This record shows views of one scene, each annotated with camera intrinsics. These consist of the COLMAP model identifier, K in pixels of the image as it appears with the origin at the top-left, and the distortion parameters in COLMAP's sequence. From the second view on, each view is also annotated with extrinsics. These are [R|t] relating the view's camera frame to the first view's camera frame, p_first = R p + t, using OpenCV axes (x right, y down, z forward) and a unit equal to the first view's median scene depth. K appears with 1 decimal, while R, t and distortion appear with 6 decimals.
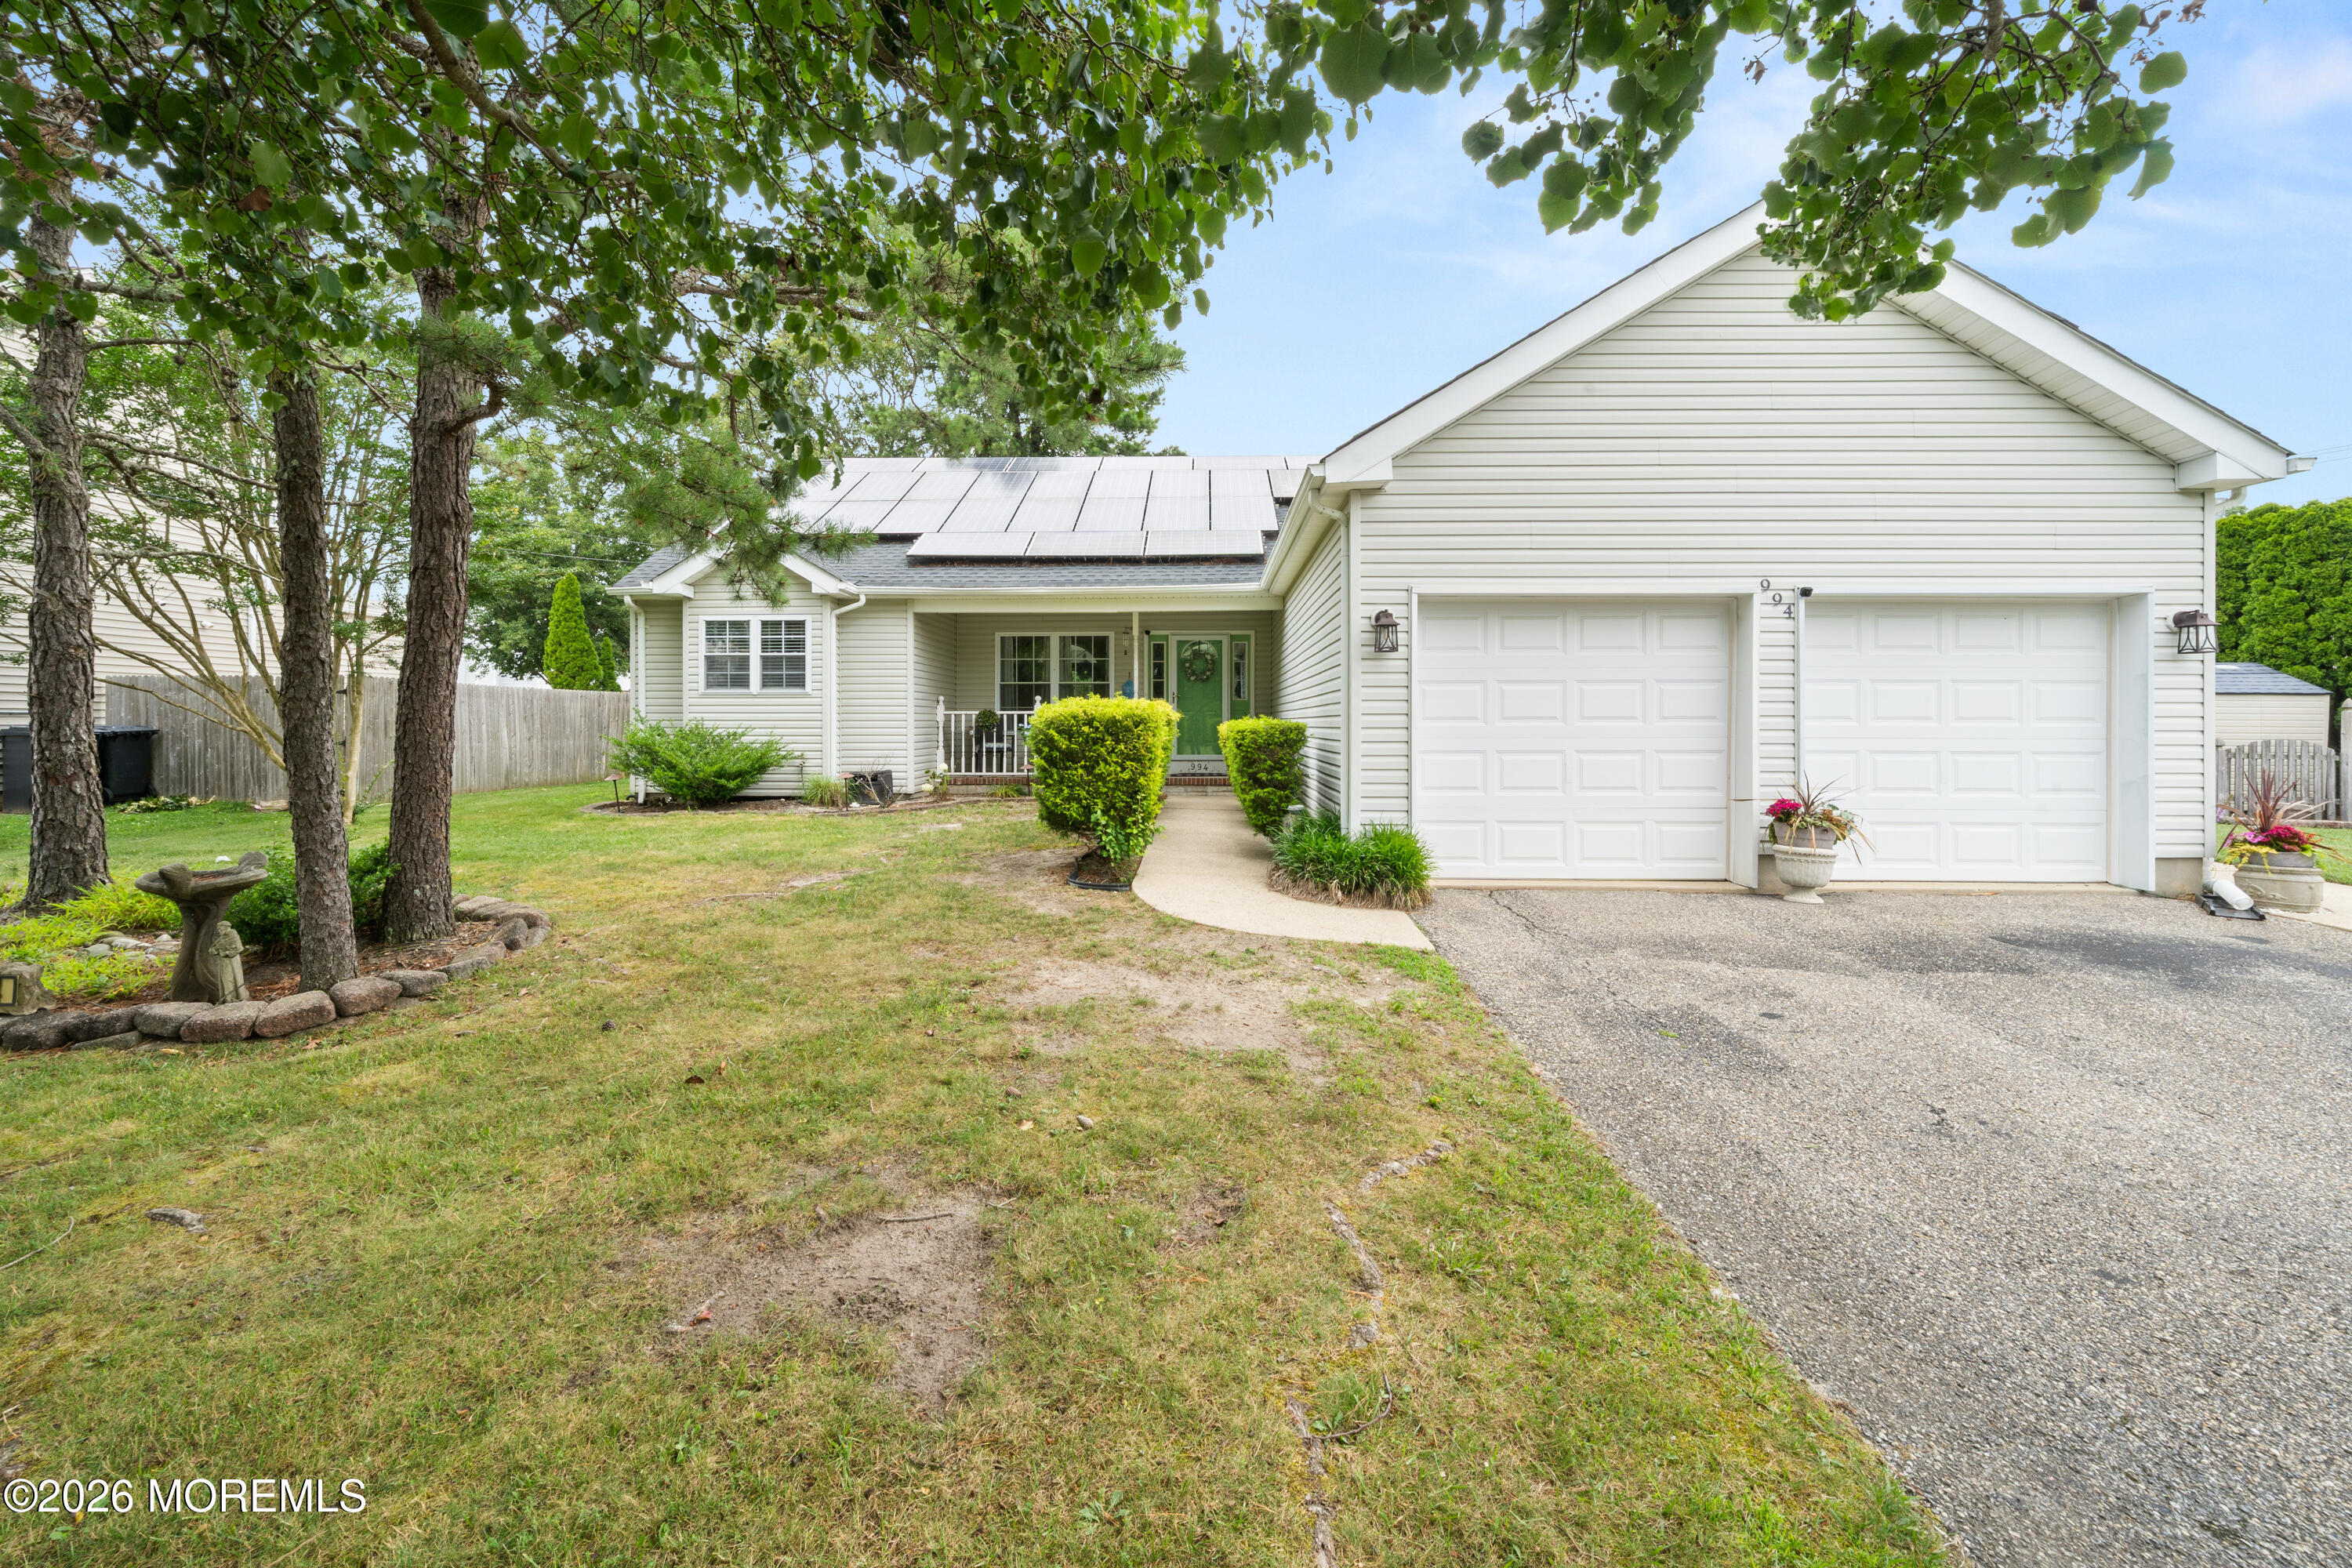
lens RADIAL K [[959.5, 0, 1168.8], [0, 959.5, 720.7], [0, 0, 1]] dist [-0.002962, 0.000198]
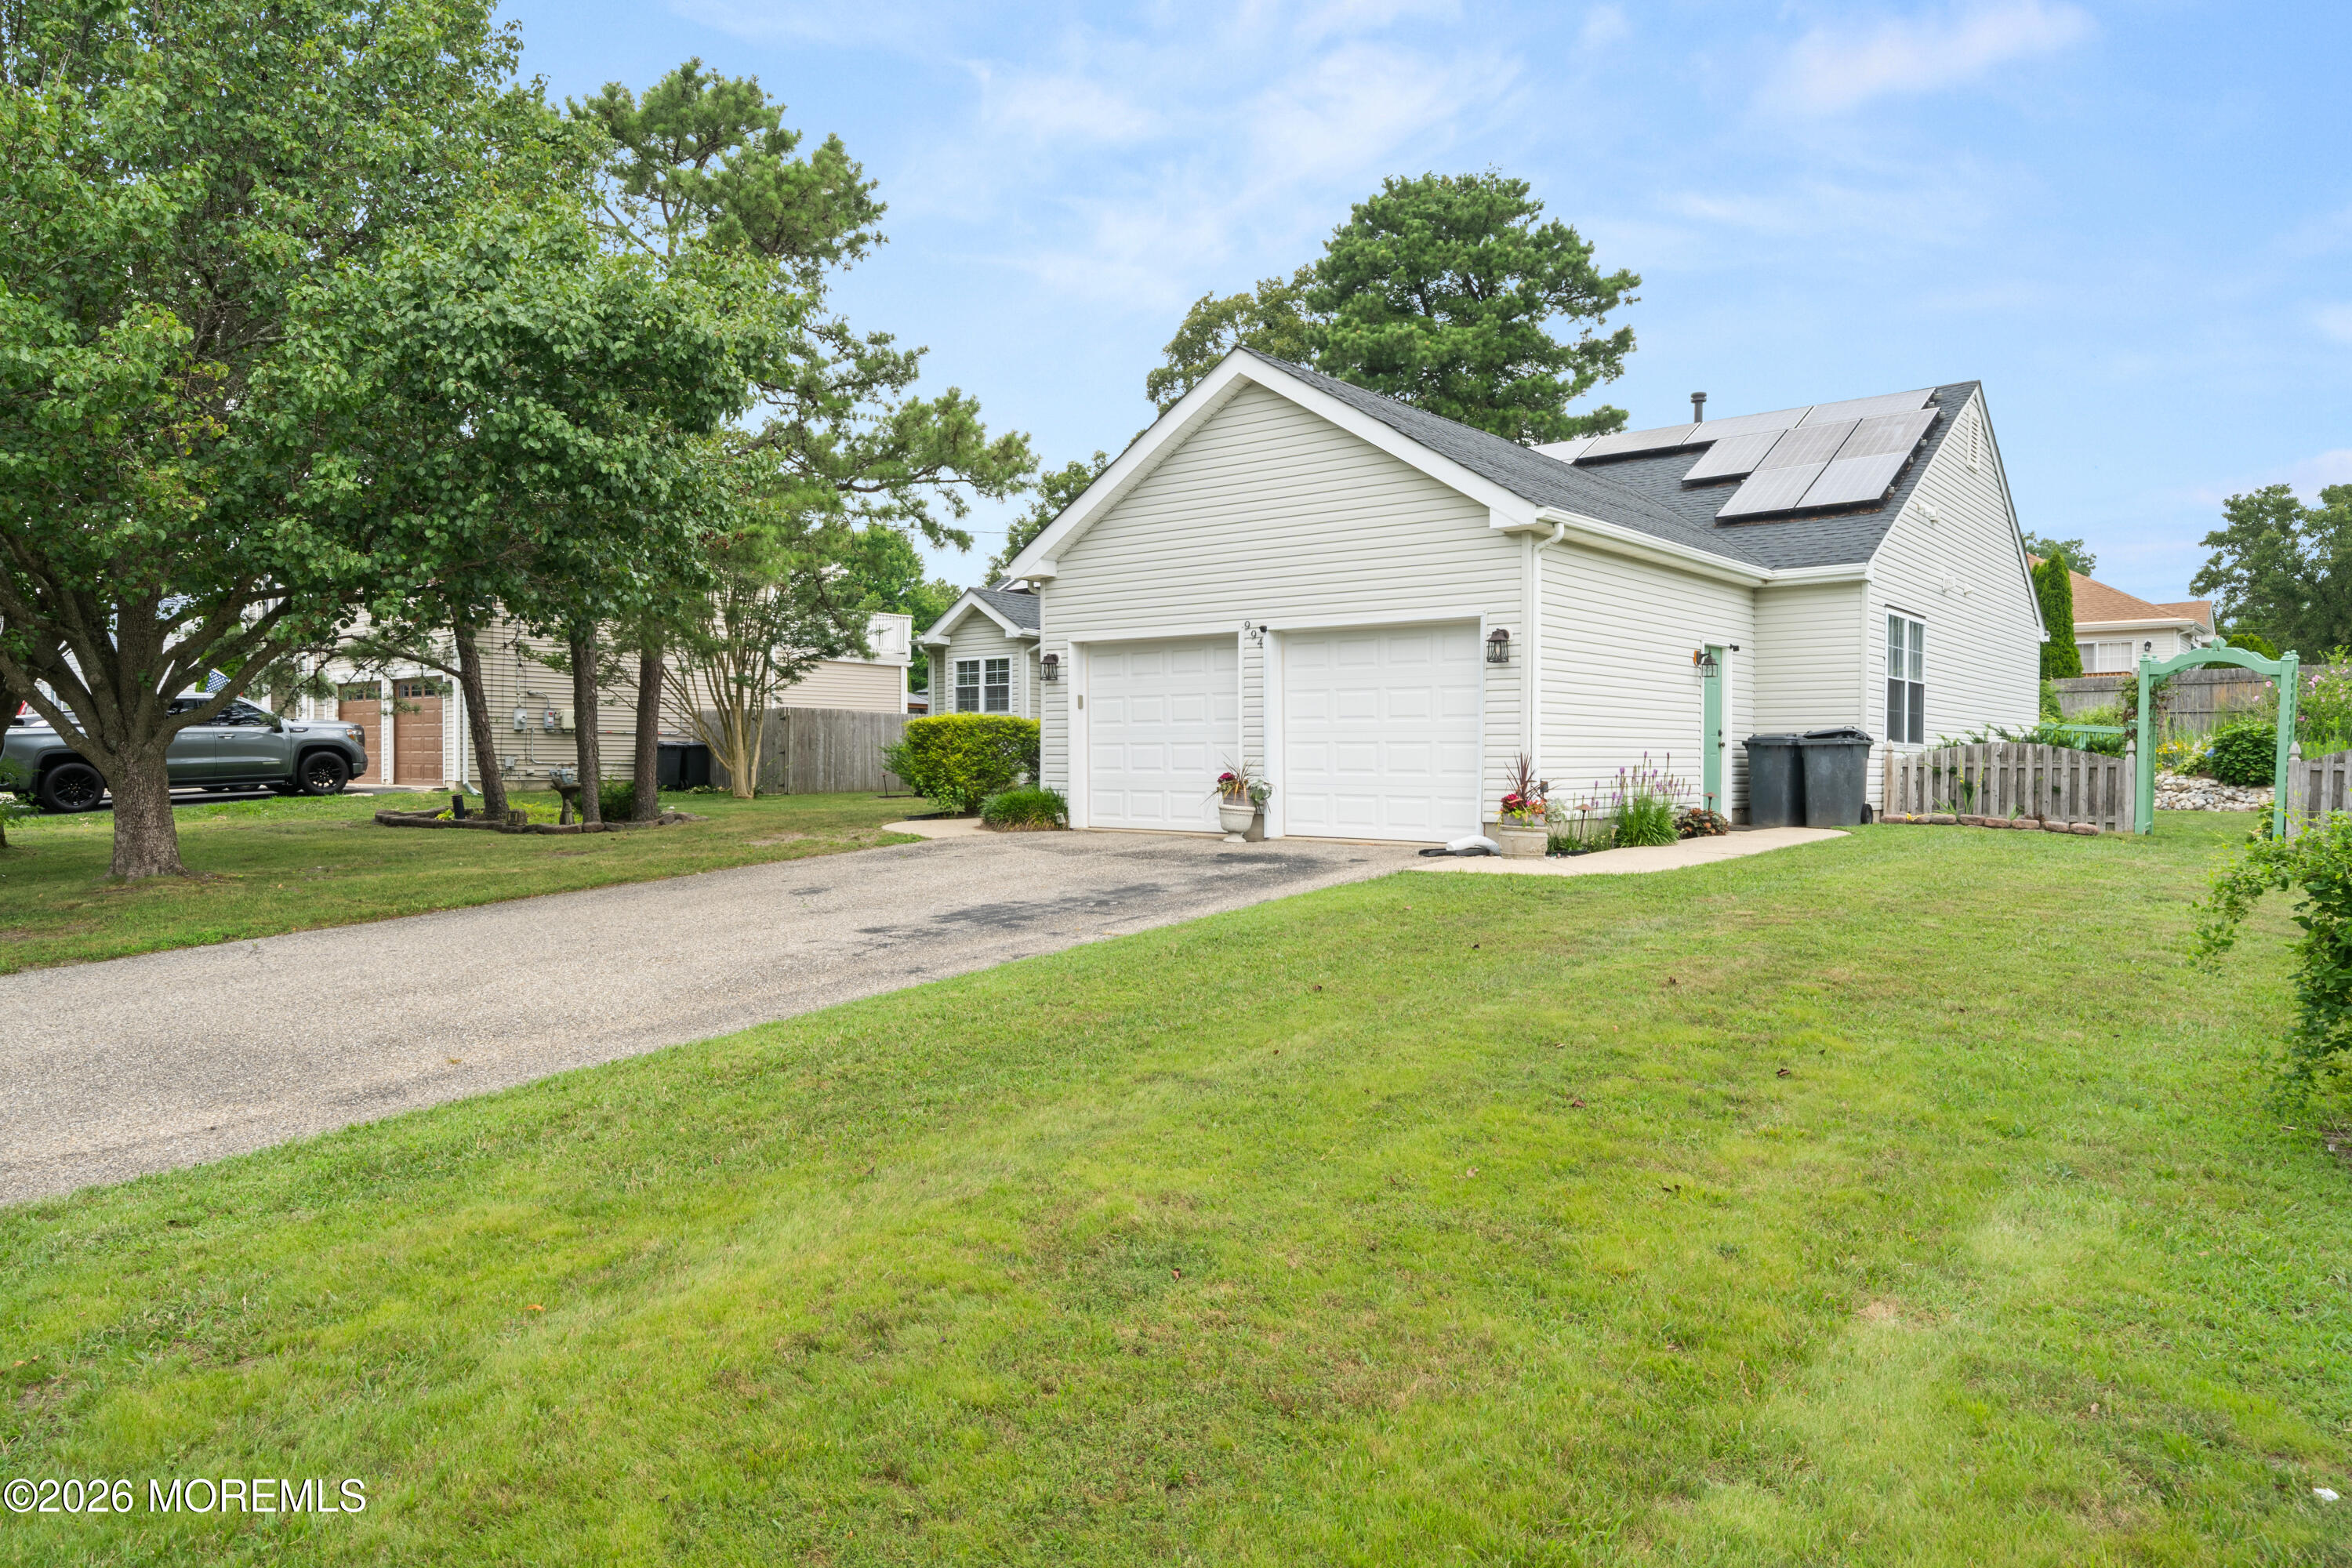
lens RADIAL K [[1451.0, 0, 1176.0], [0, 1451.0, 784.0], [0, 0, 1]] dist [0.078875, 0.000272]
pose [[0.788713, 0.015264, -0.614572, 1.068733], [-0.007736, 0.999859, 0.014906, 0.036847], [0.614713, -0.007002, 0.788720, -0.447515]]
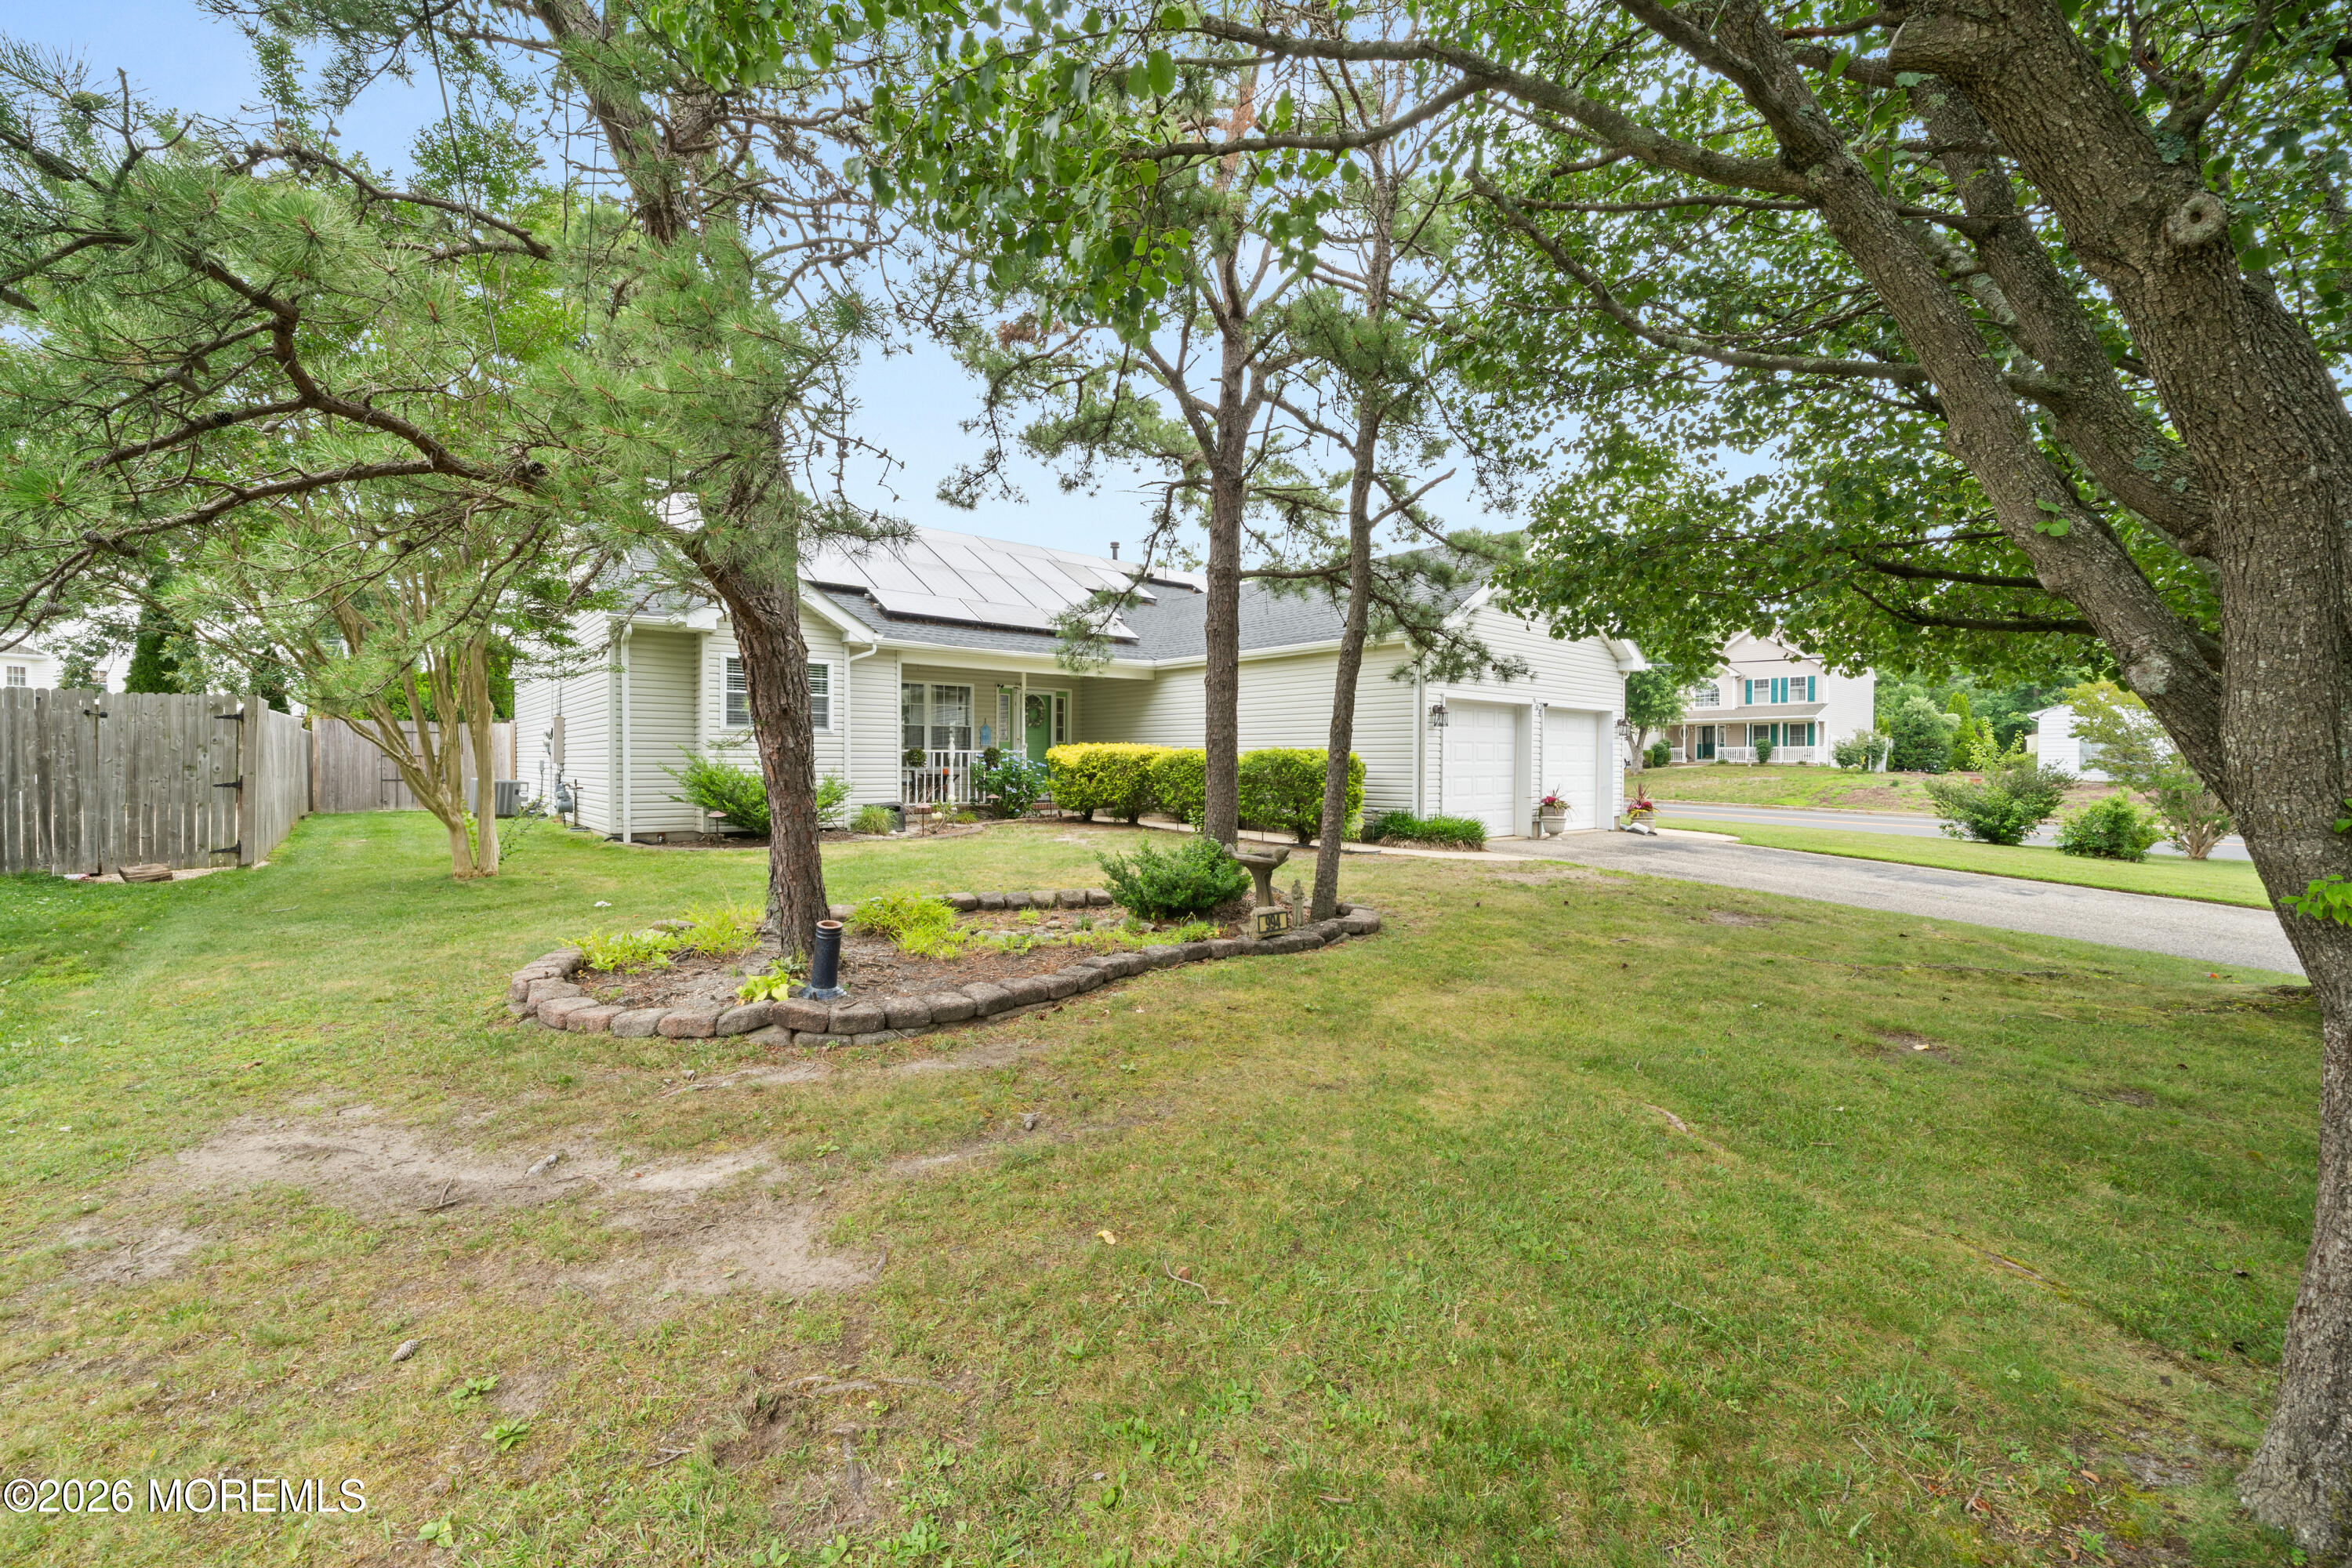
lens RADIAL K [[935.9, 0, 1170.7], [0, 935.9, 756.1], [0, 0, 1]] dist [-0.000694, 0.000032]
pose [[0.752696, 0.006395, 0.658337, -0.813666], [-0.006291, 0.999977, -0.002520, -0.001388], [-0.658338, -0.002245, 0.752719, -0.048448]]
